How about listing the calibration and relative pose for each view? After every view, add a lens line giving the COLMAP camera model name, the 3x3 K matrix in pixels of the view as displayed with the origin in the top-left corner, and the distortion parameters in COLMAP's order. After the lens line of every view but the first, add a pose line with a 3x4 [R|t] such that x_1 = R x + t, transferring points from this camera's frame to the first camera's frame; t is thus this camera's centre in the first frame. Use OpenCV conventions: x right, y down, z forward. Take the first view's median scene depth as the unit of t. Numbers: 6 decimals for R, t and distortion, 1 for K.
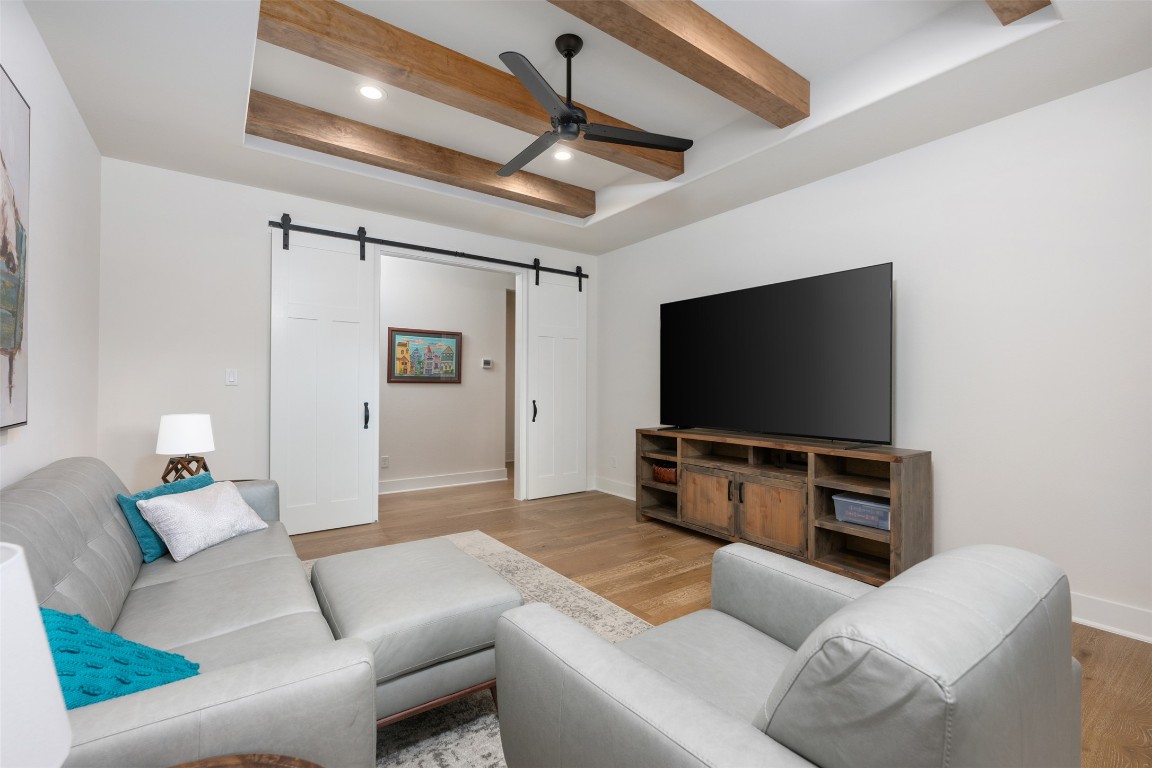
lens RADIAL K [[494.7, 0, 578.0], [0, 494.7, 385.2], [0, 0, 1]] dist [-0.005310, -0.000906]
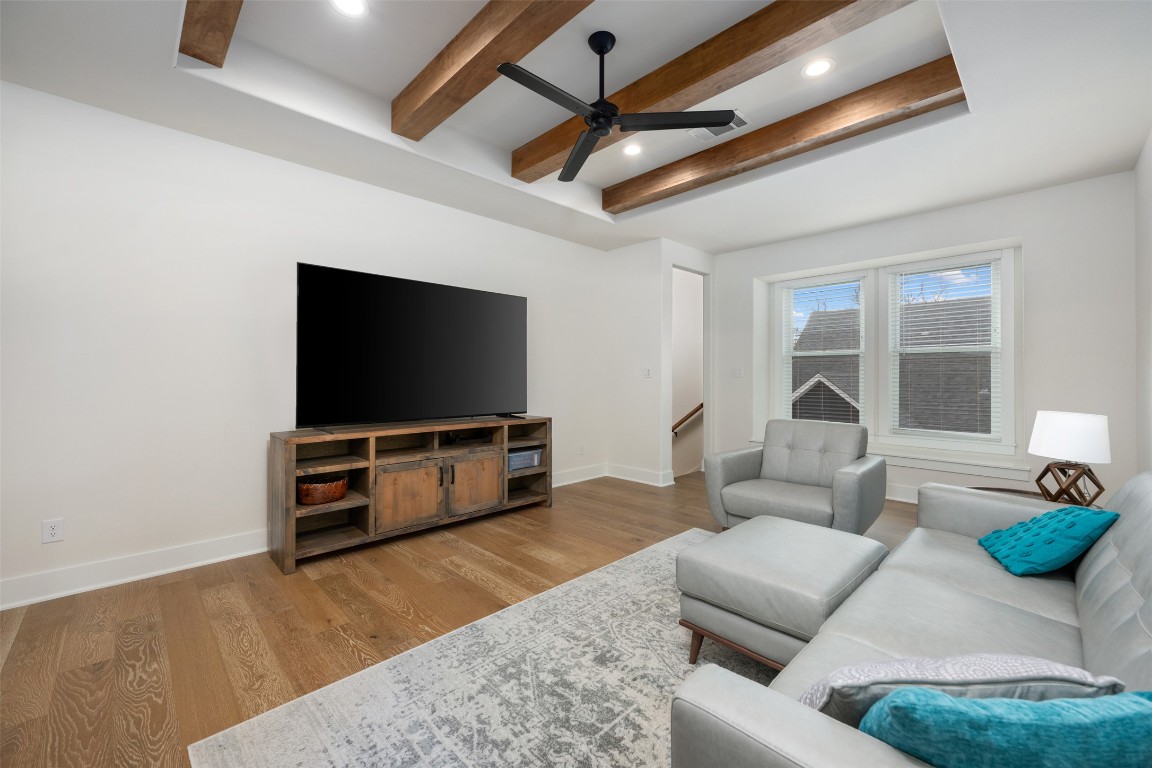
lens RADIAL K [[459.4, 0, 578.8], [0, 459.4, 376.8], [0, 0, 1]] dist [-0.004416, 0.000878]
pose [[-0.140242, -0.008190, 0.990083, -0.696756], [-0.004765, 0.999960, 0.007597, -0.005273], [-0.990106, -0.003652, -0.140275, 0.859961]]
